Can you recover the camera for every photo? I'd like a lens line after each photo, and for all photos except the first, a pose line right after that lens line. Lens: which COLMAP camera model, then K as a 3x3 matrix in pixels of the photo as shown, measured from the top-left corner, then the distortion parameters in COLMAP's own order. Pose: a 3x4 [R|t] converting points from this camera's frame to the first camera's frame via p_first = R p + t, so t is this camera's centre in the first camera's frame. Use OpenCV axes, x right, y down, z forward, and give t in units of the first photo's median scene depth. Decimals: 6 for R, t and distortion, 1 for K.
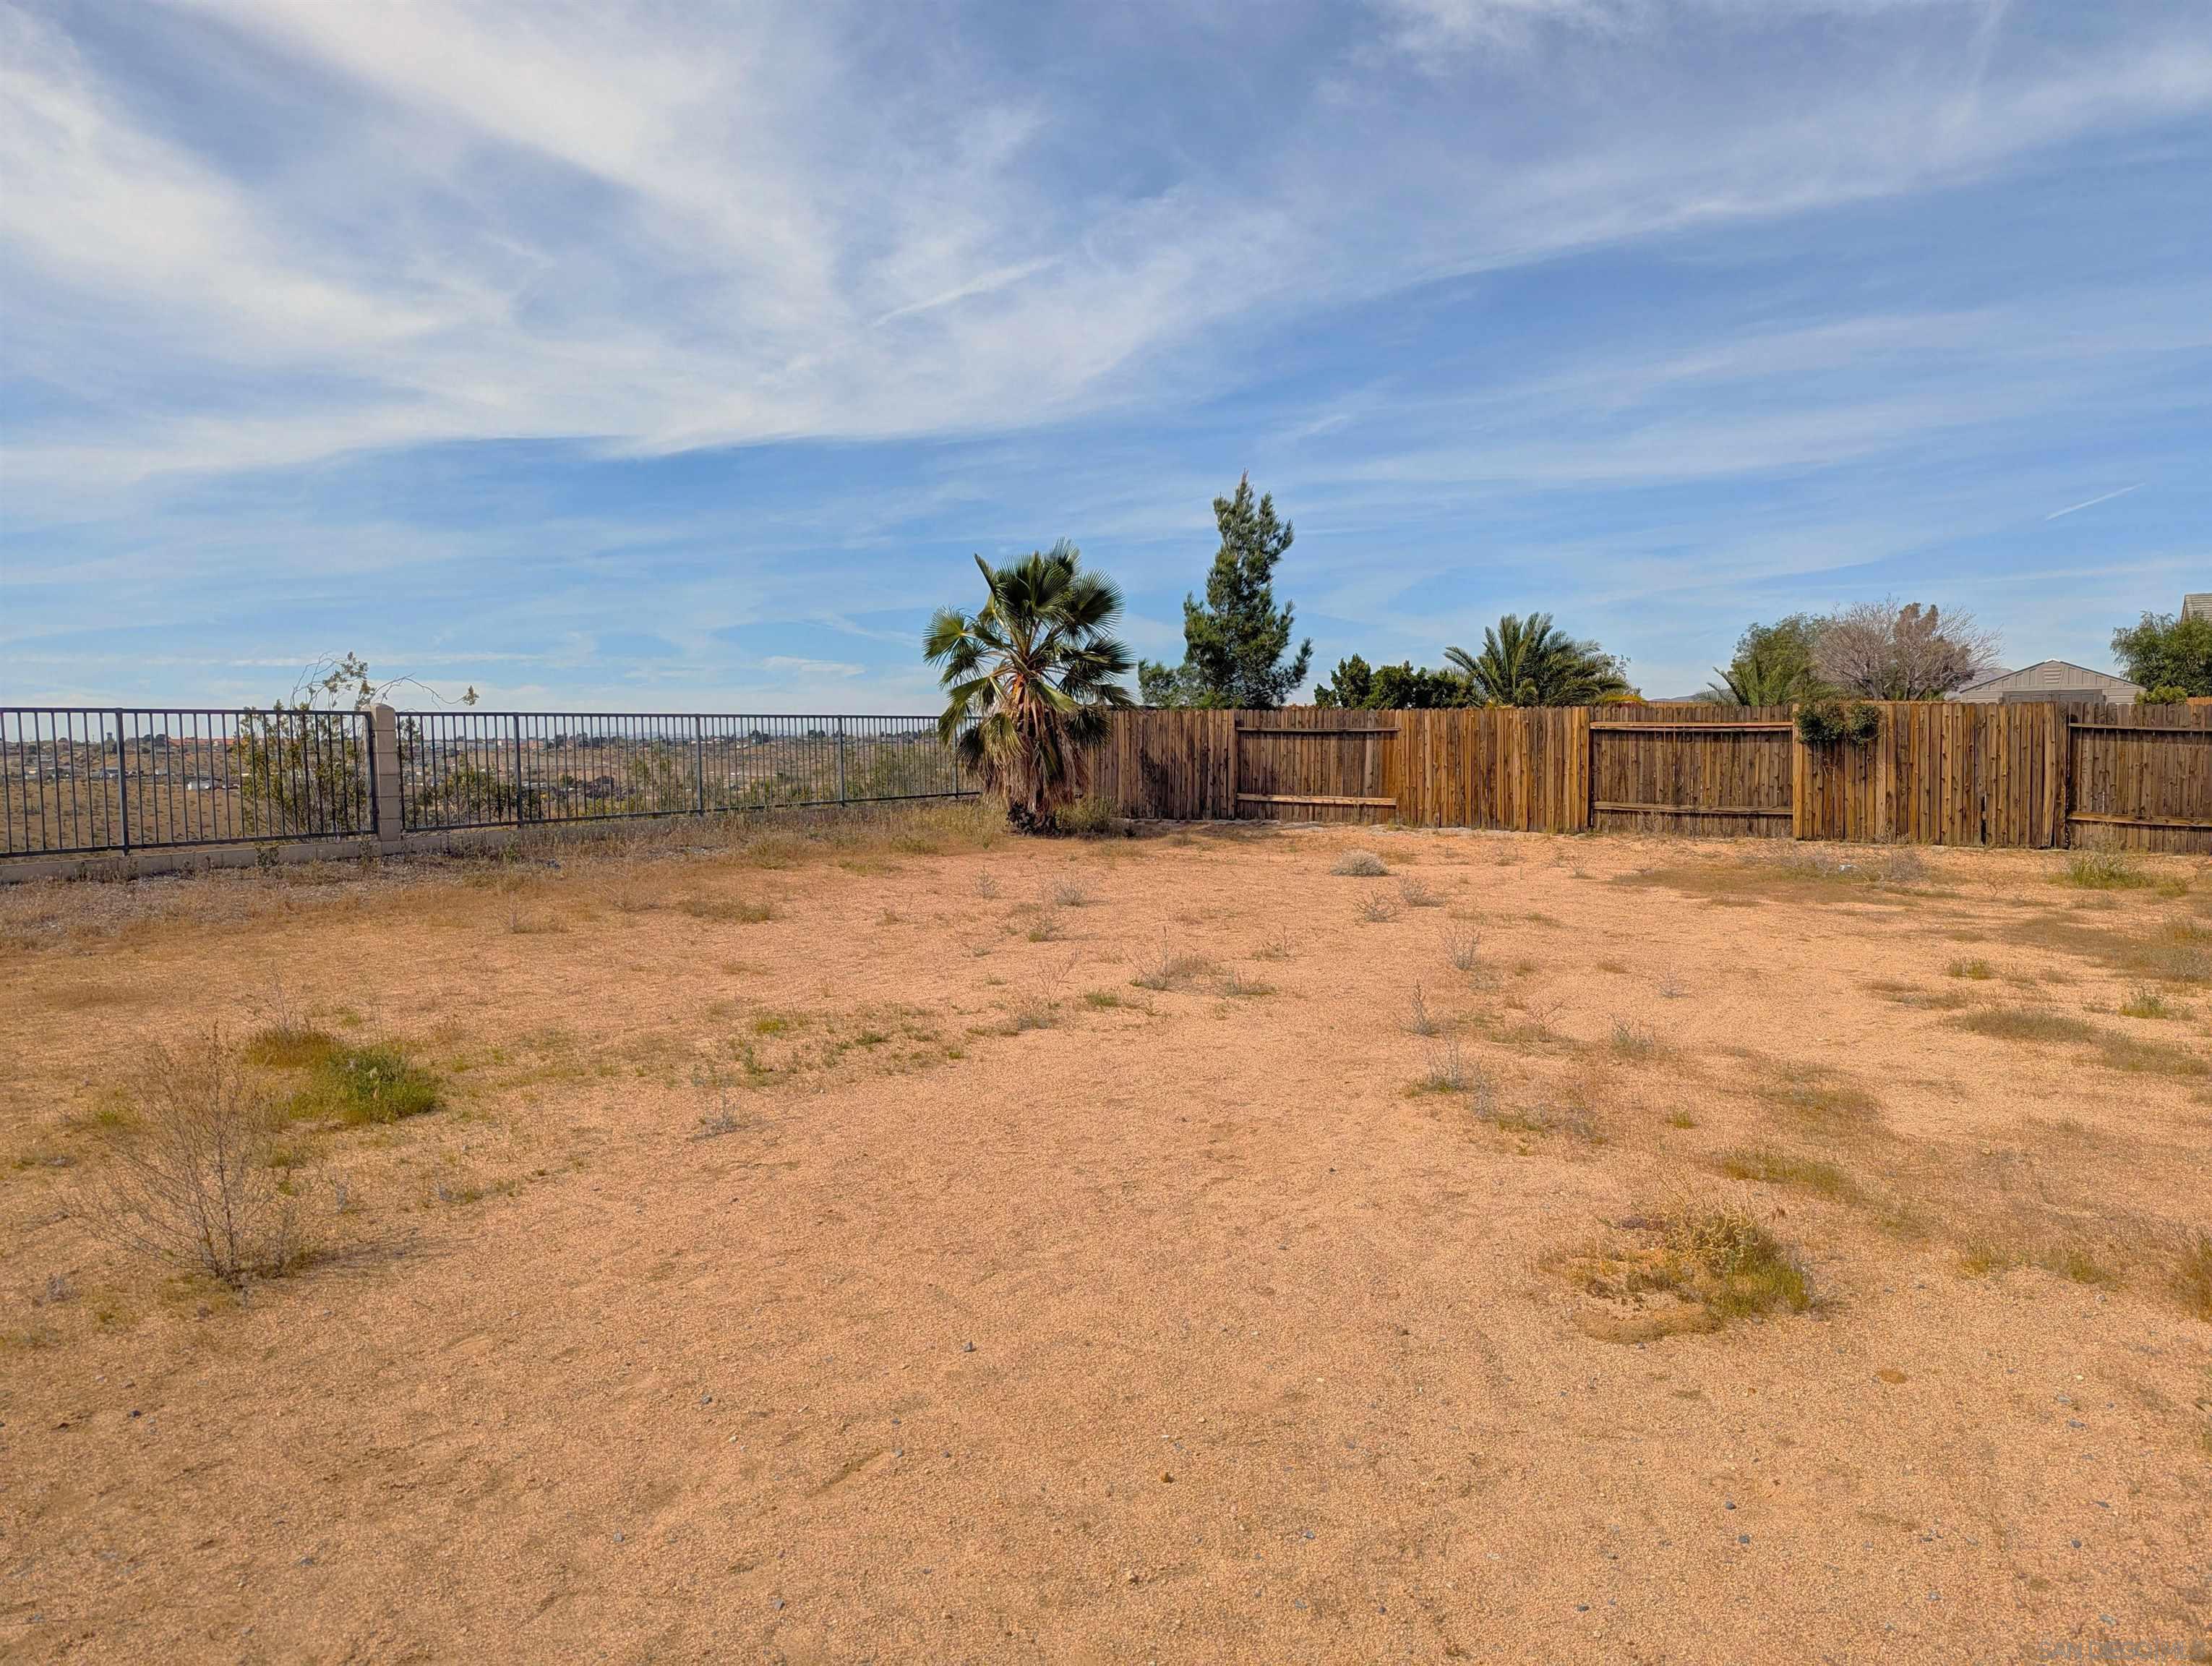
lens RADIAL K [[1557.0, 0, 1097.6], [0, 1557.0, 842.4], [0, 0, 1]] dist [0.059501, -0.052623]
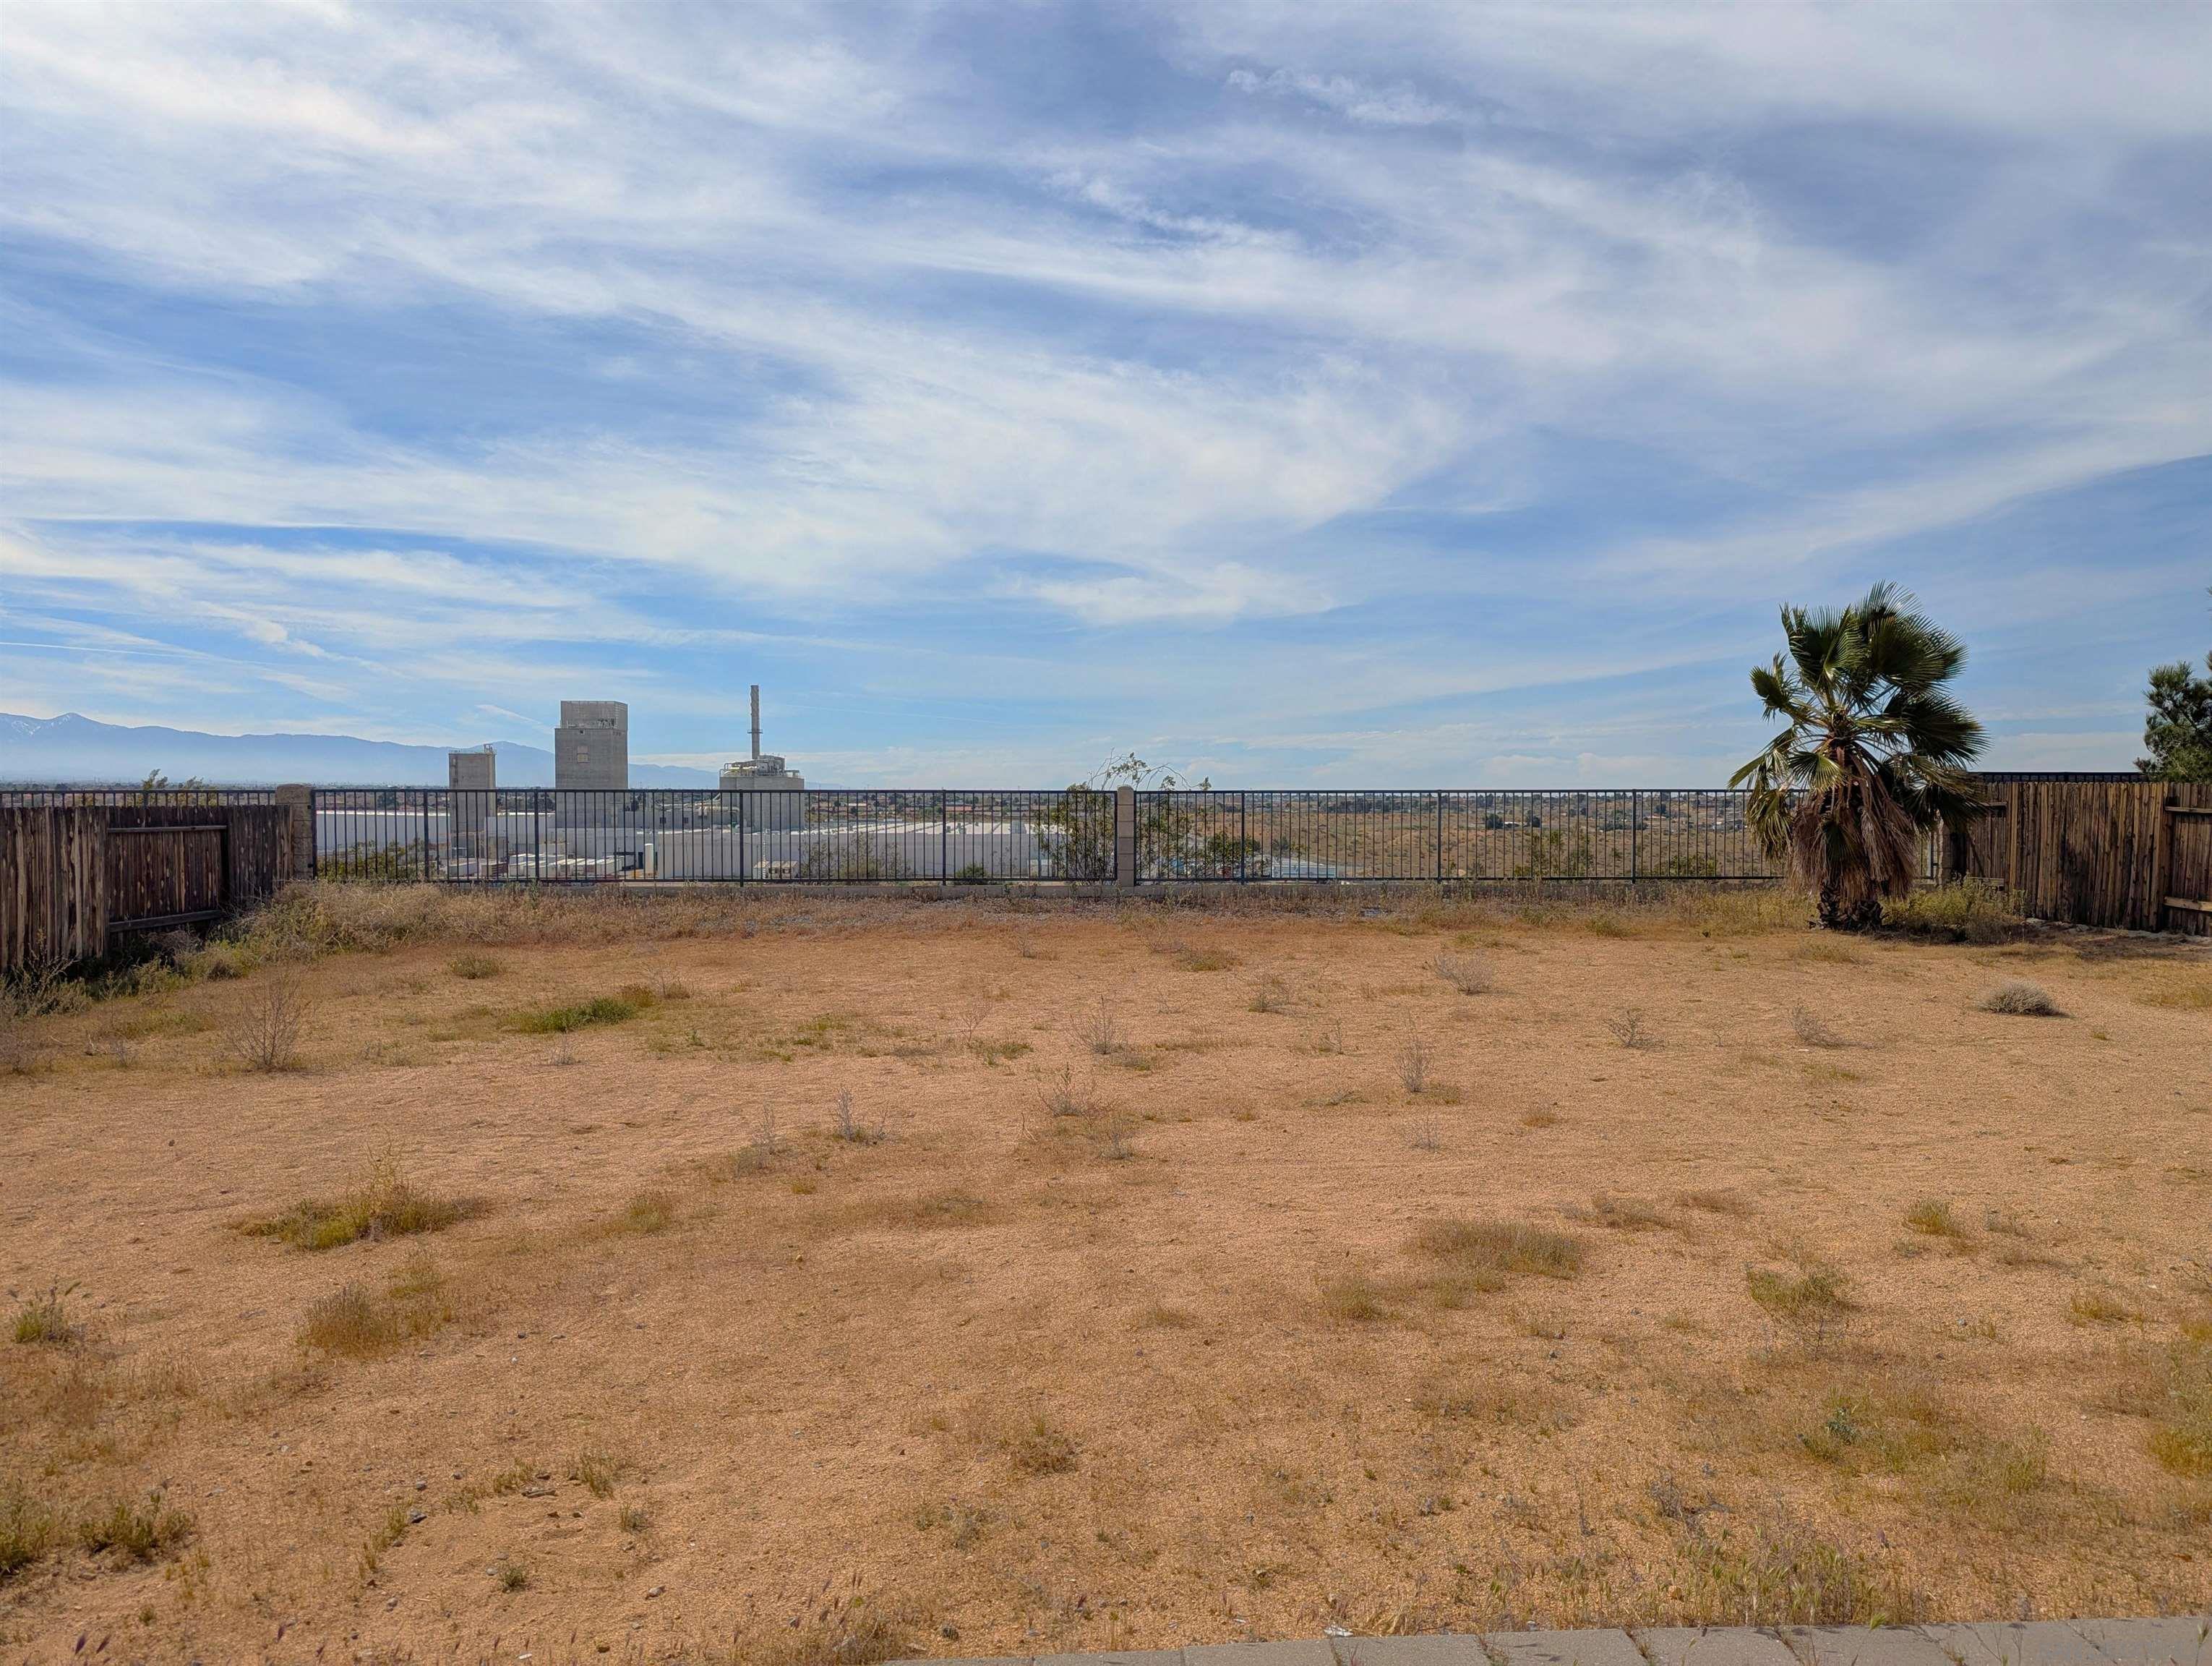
lens RADIAL K [[1557.0, 0, 1097.6], [0, 1557.0, 842.4], [0, 0, 1]] dist [0.059501, -0.052623]
pose [[0.517674, 0.042455, -0.854524, 0.462372], [-0.072450, 0.997356, 0.005661, -0.024652], [0.852505, 0.058980, 0.519381, 0.180904]]
